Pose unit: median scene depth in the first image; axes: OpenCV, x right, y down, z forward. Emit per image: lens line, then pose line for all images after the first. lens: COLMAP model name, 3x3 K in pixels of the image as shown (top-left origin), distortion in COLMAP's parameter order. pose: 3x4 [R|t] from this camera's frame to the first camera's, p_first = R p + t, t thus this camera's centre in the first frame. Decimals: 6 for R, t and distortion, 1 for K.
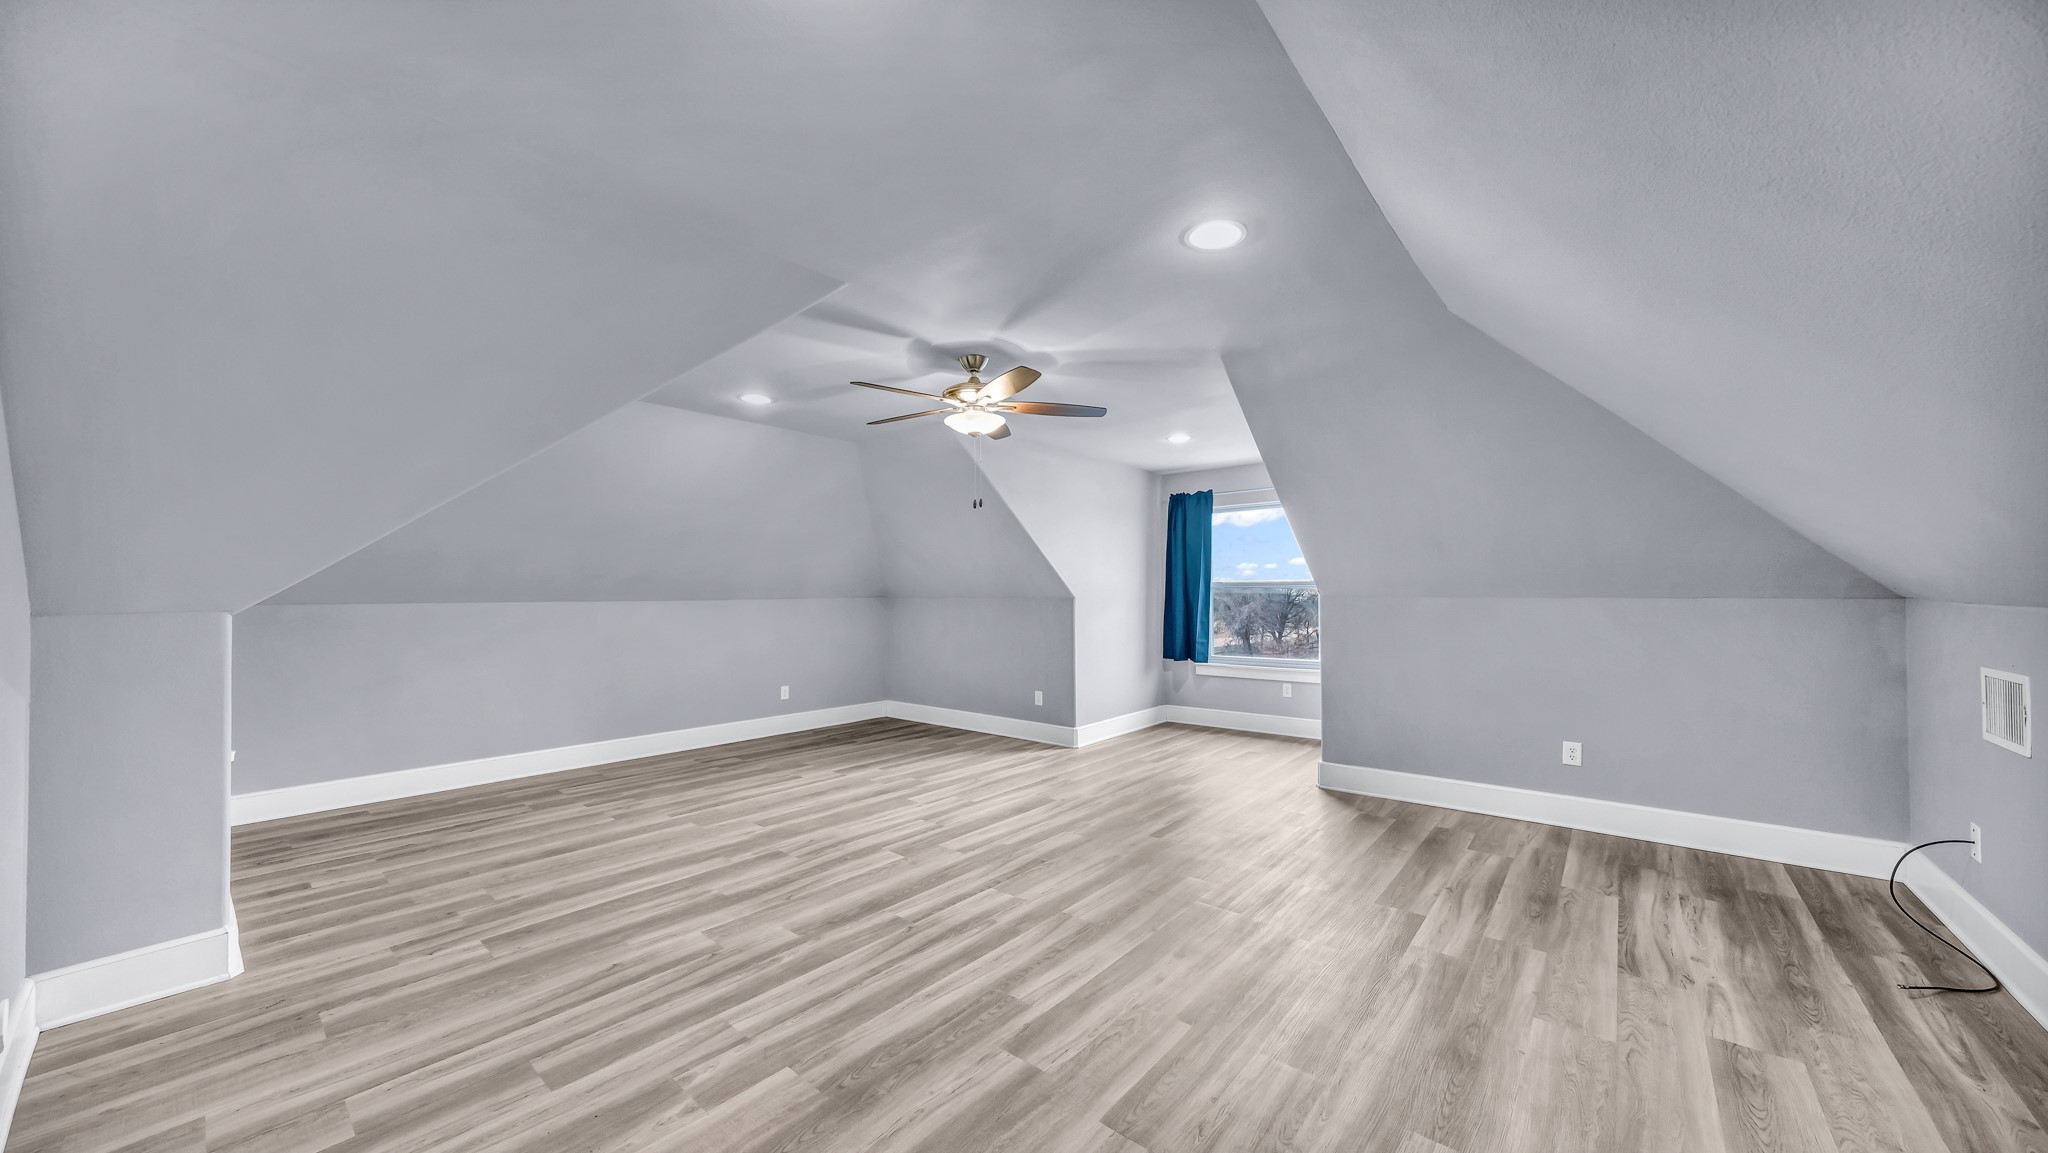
lens RADIAL K [[722.7, 0, 1015.9], [0, 722.7, 586.8], [0, 0, 1]] dist [-0.003452, 0.001417]
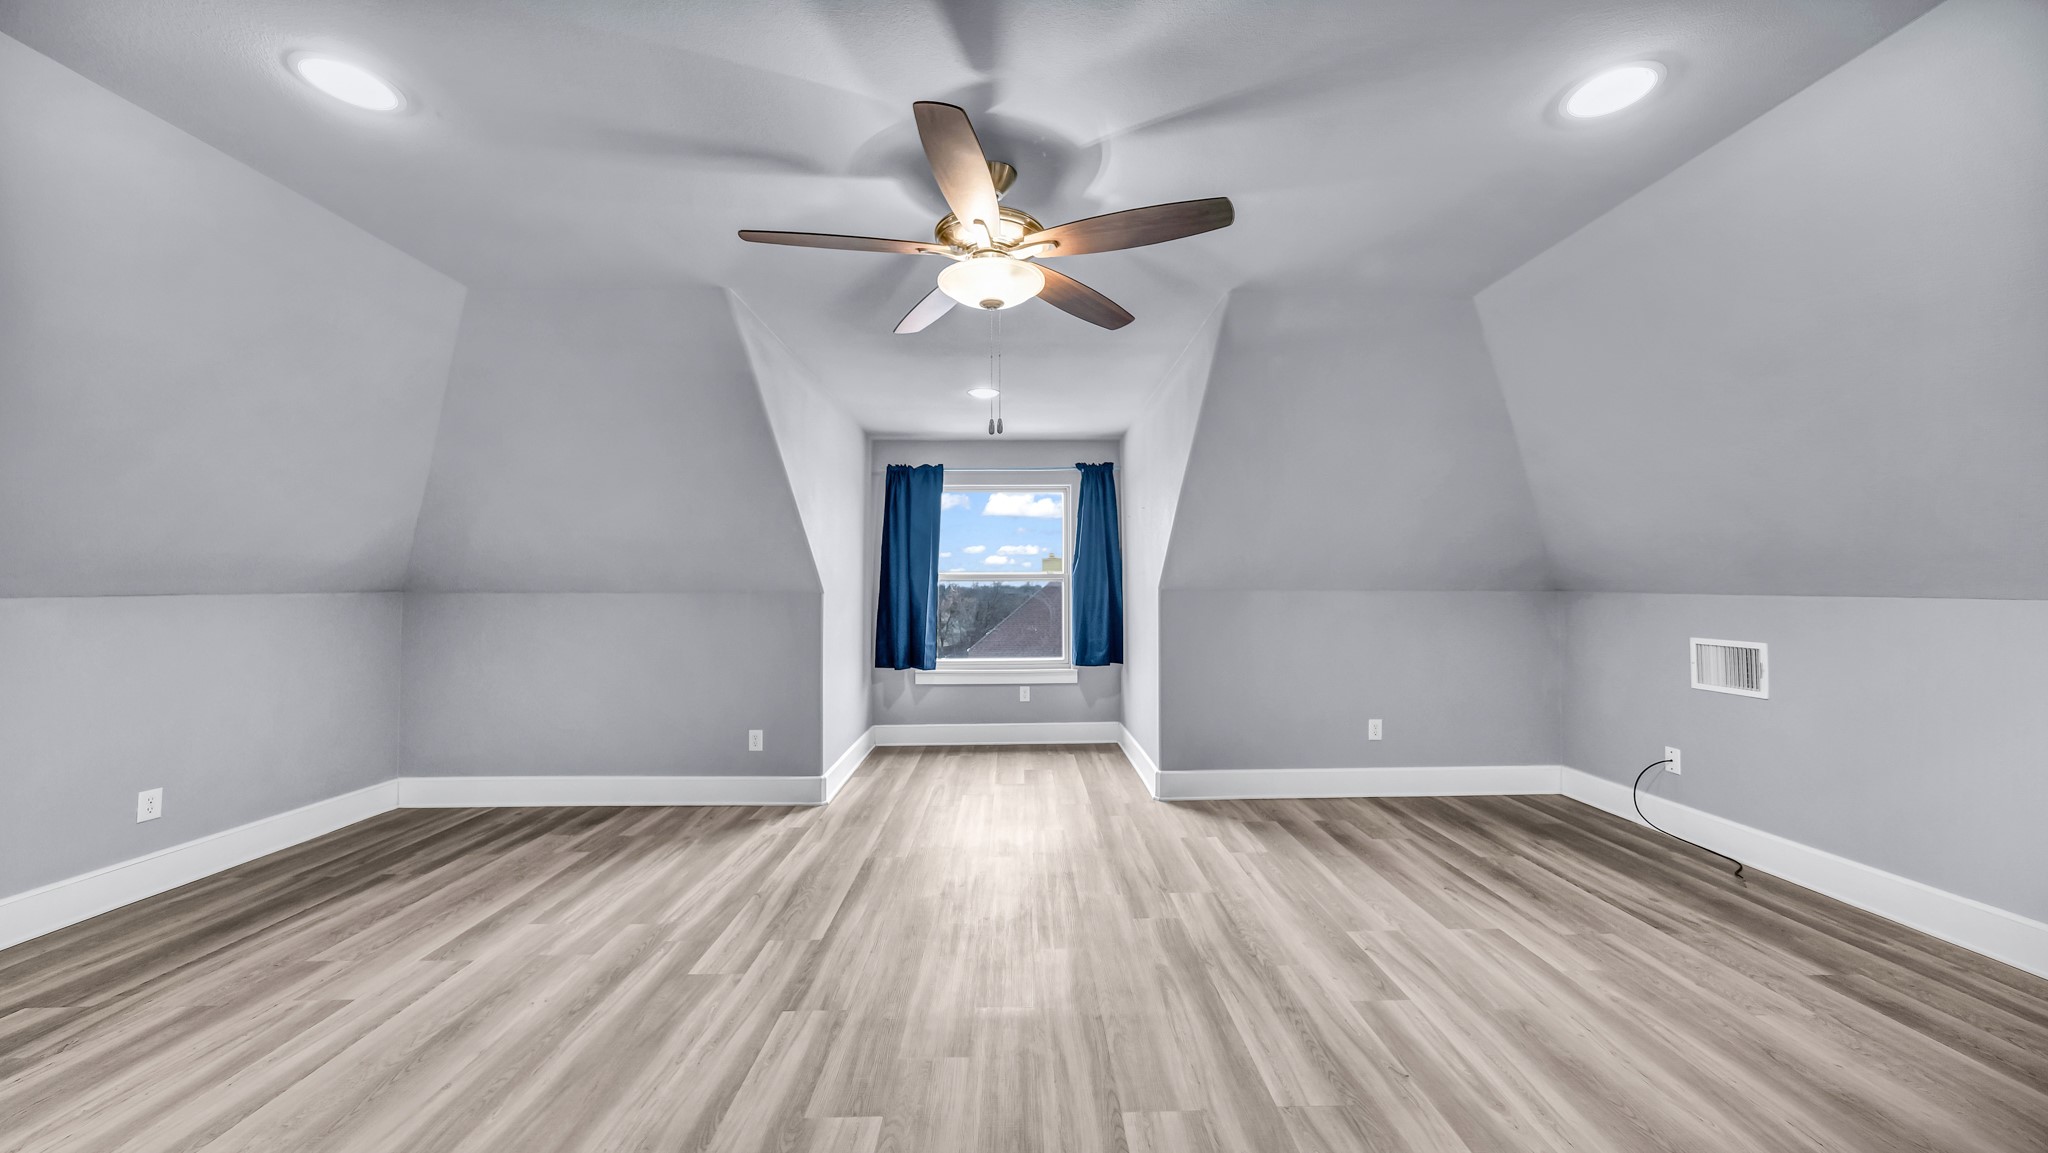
lens RADIAL K [[722.7, 0, 1014.3], [0, 722.7, 572.0], [0, 0, 1]] dist [-0.003452, 0.001417]
pose [[0.740405, 0.017920, 0.671922, -0.343179], [-0.007608, 0.999804, -0.018281, 0.009123], [-0.672118, 0.008423, 0.740396, 0.463194]]
